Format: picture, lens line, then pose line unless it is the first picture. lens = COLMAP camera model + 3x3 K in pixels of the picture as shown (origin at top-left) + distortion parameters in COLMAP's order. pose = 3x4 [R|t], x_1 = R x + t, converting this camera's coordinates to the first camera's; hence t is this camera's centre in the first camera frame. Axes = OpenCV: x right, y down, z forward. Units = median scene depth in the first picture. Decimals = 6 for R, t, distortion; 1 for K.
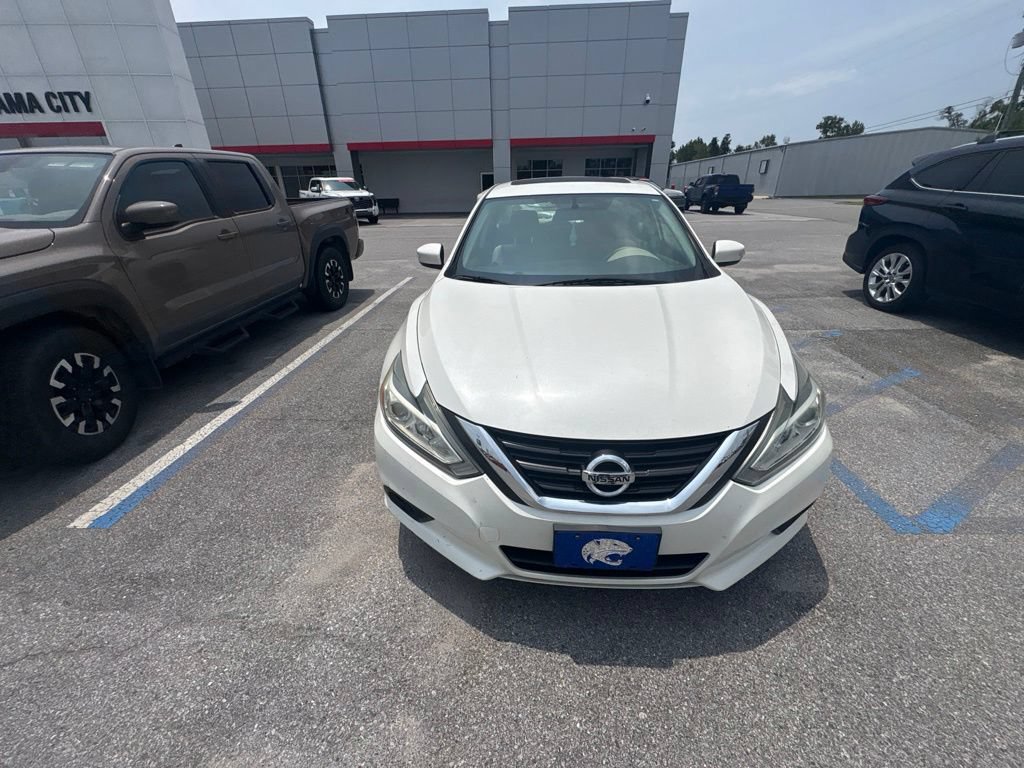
lens RADIAL K [[407.1, 0, 512.0], [0, 407.1, 384.0], [0, 0, 1]] dist [0.001264, -0.000665]
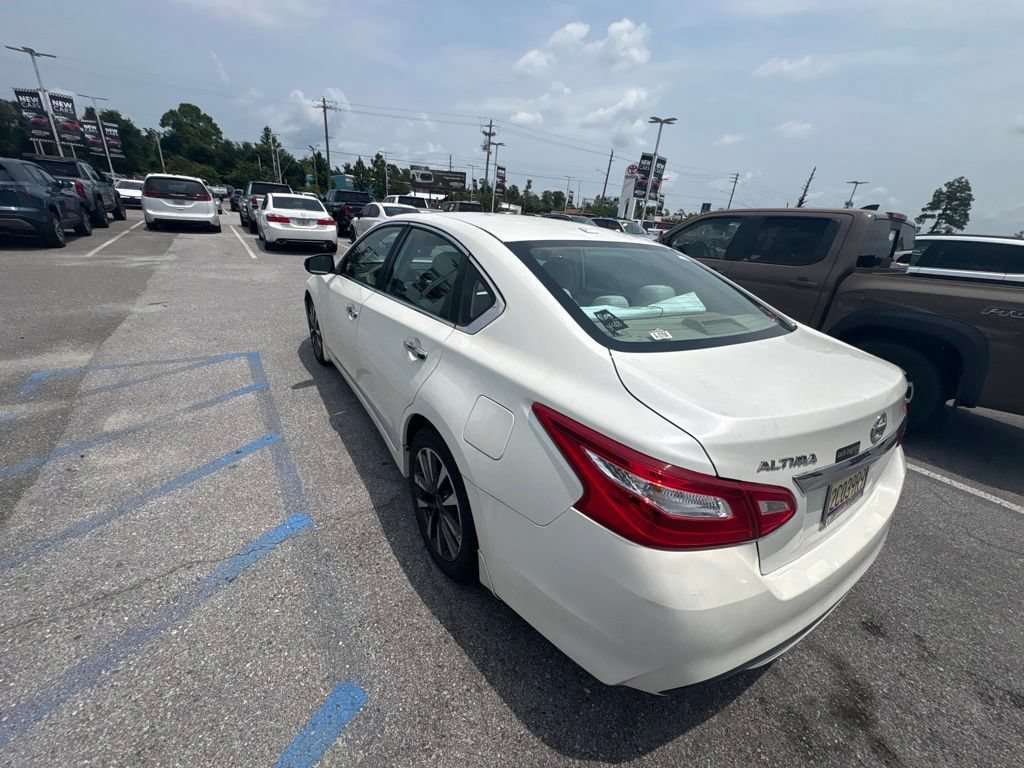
lens RADIAL K [[408.7, 0, 511.0], [0, 408.7, 381.9], [0, 0, 1]] dist [0.000321, 0.000248]
pose [[-0.799221, 0.182907, -0.572530, 0.613944], [-0.320546, 0.676079, 0.663452, -0.788045], [0.508425, 0.713767, -0.481706, 1.559478]]
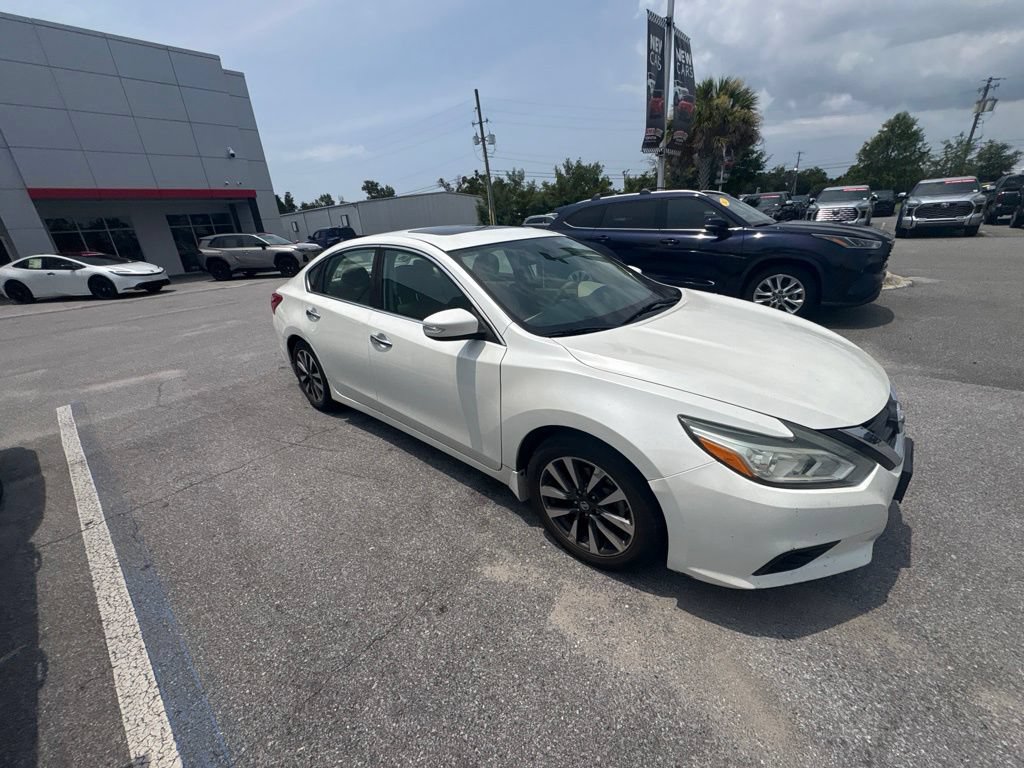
lens RADIAL K [[407.9, 0, 510.7], [0, 407.9, 383.6], [0, 0, 1]] dist [0.000949, 0.000174]
pose [[0.622950, -0.307705, 0.719201, -0.552471], [0.386741, 0.920314, 0.058767, -0.168172], [-0.679974, 0.241536, 0.692312, 0.325589]]
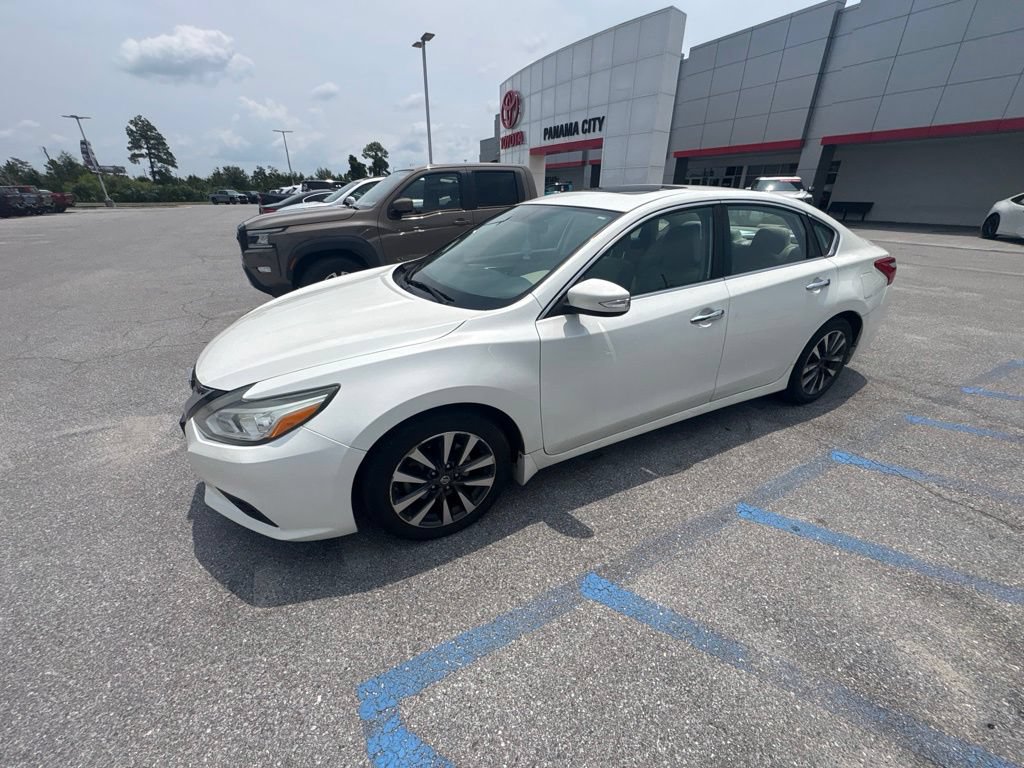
lens RADIAL K [[407.1, 0, 510.6], [0, 407.1, 384.4], [0, 0, 1]] dist [0.000667, -0.000568]
pose [[0.510555, 0.384822, -0.768925, 0.763712], [-0.381536, 0.902793, 0.198484, -0.196146], [0.770561, 0.192035, 0.607749, 0.355114]]
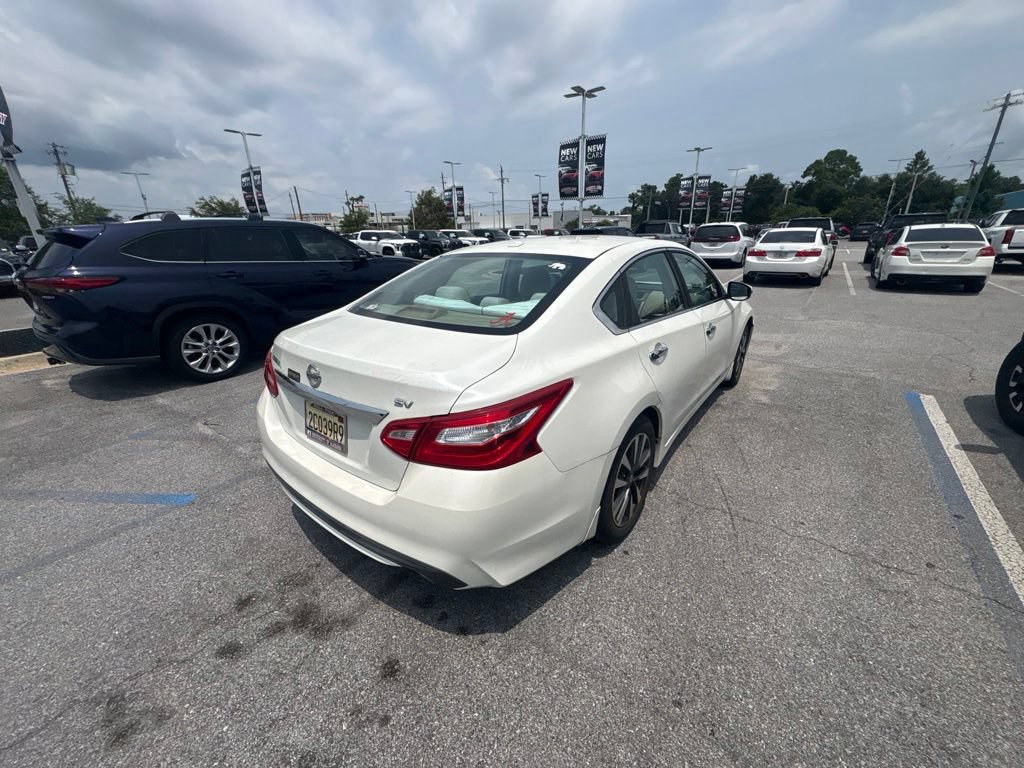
lens RADIAL K [[407.1, 0, 512.0], [0, 407.1, 384.0], [0, 0, 1]] dist [0.001264, -0.000665]
pose [[-0.828767, -0.156054, 0.537394, -0.263976], [0.277406, 0.719452, 0.636737, -0.855376], [-0.485995, 0.676783, -0.552968, 1.730353]]
